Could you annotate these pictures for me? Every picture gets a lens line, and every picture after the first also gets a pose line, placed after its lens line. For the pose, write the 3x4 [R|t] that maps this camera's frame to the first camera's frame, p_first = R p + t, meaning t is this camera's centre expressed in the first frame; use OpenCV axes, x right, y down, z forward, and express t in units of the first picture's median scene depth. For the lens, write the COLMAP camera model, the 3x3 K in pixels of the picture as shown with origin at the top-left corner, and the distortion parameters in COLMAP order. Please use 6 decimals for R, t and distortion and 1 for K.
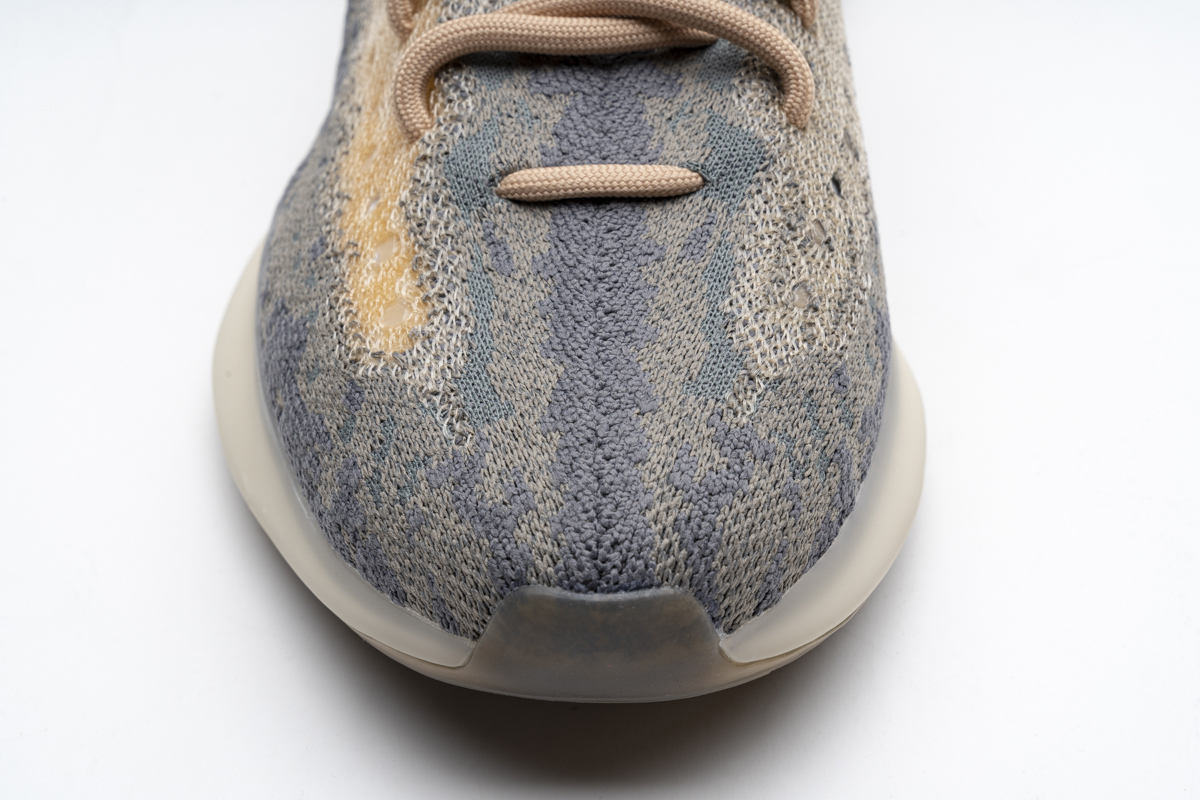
lens RADIAL K [[1993.5, 0, 599.1], [0, 1993.5, 400.5], [0, 0, 1]] dist [0.070703, 0.000000]
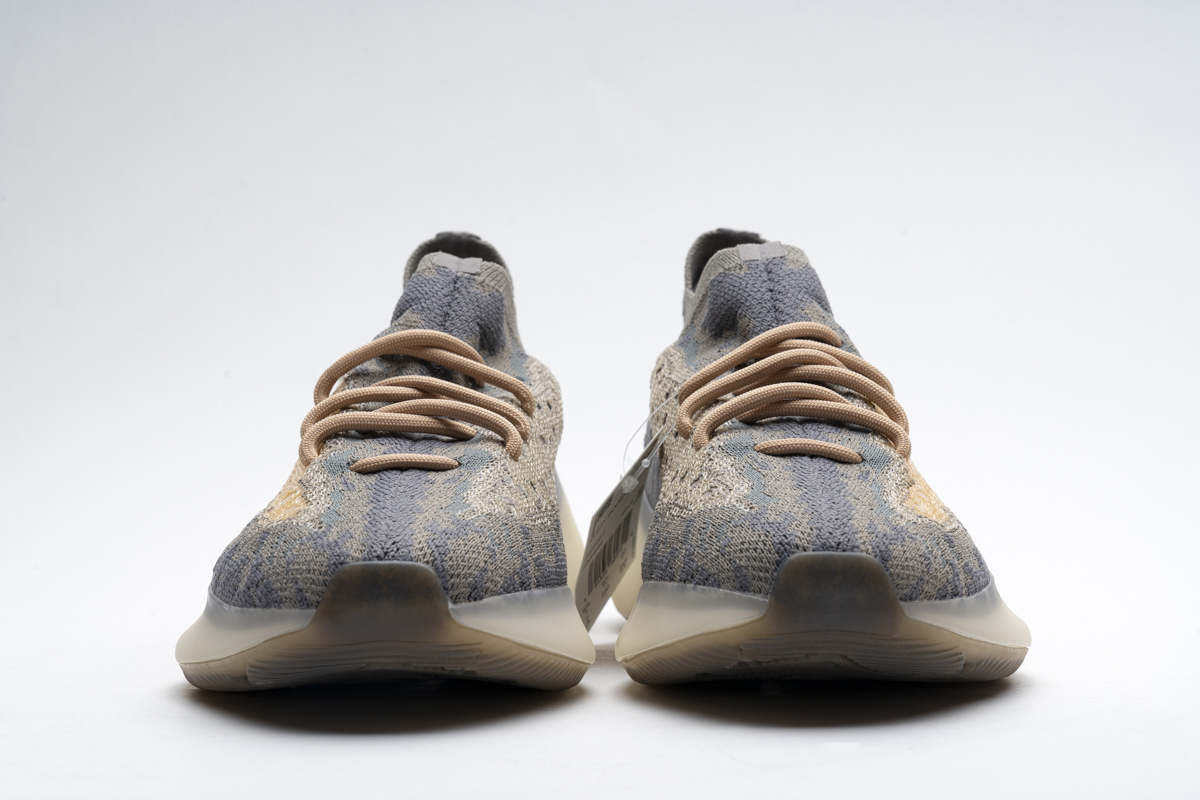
lens RADIAL K [[1993.5, 0, 600.8], [0, 1993.5, 399.7], [0, 0, 1]] dist [0.070703, 0.000000]
pose [[0.999547, 0.017785, 0.024274, 0.158137], [0.001627, 0.773544, -0.633740, 1.185696], [-0.030048, 0.633493, 0.773165, -0.588565]]
